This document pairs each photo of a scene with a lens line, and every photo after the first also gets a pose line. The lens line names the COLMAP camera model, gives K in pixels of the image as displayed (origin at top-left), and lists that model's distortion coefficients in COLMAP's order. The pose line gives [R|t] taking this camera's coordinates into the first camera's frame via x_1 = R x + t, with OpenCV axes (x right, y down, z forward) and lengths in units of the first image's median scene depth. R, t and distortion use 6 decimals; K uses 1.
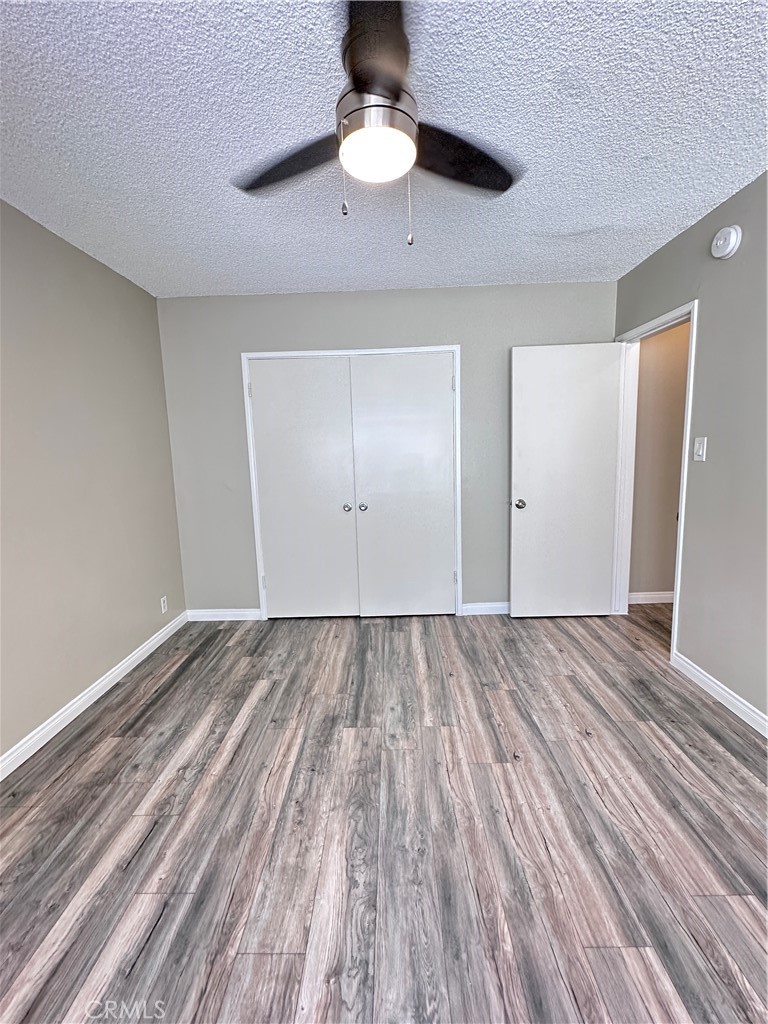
lens RADIAL K [[447.8, 0, 384.0], [0, 447.8, 512.0], [0, 0, 1]] dist [-0.001702, -0.000461]
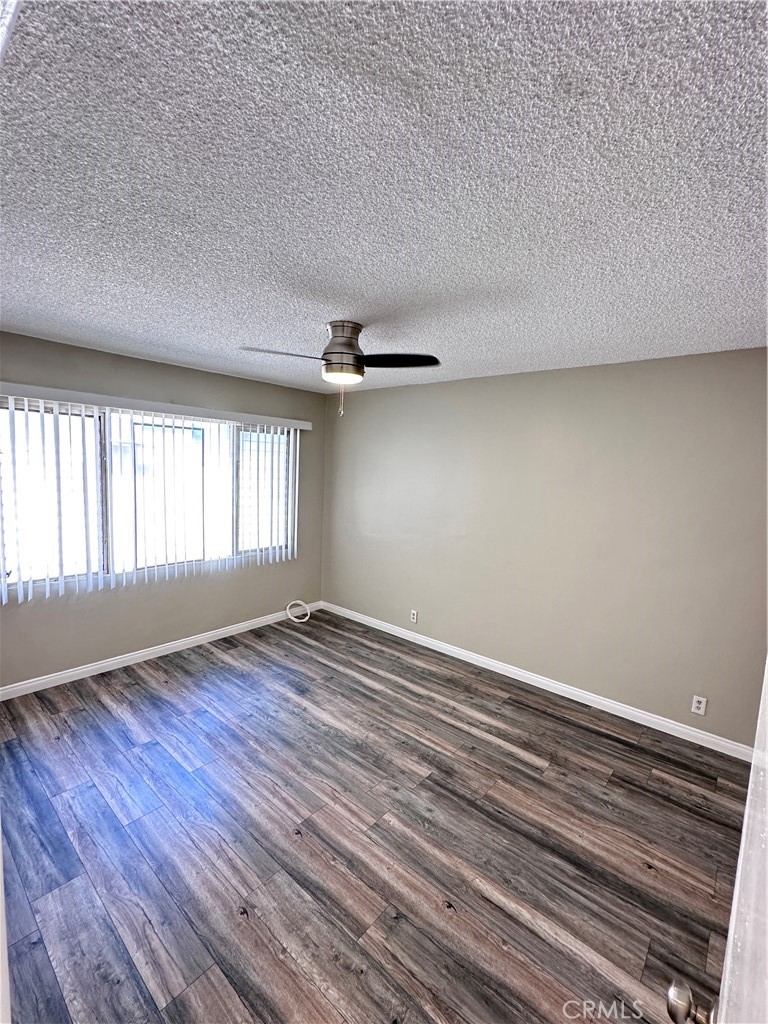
lens RADIAL K [[447.8, 0, 384.0], [0, 447.8, 512.0], [0, 0, 1]] dist [-0.001702, -0.000461]
pose [[-0.645593, 0.086242, -0.758796, 0.773843], [-0.126373, 0.967840, 0.217521, -0.389673], [0.753153, 0.236321, -0.613933, 1.386964]]
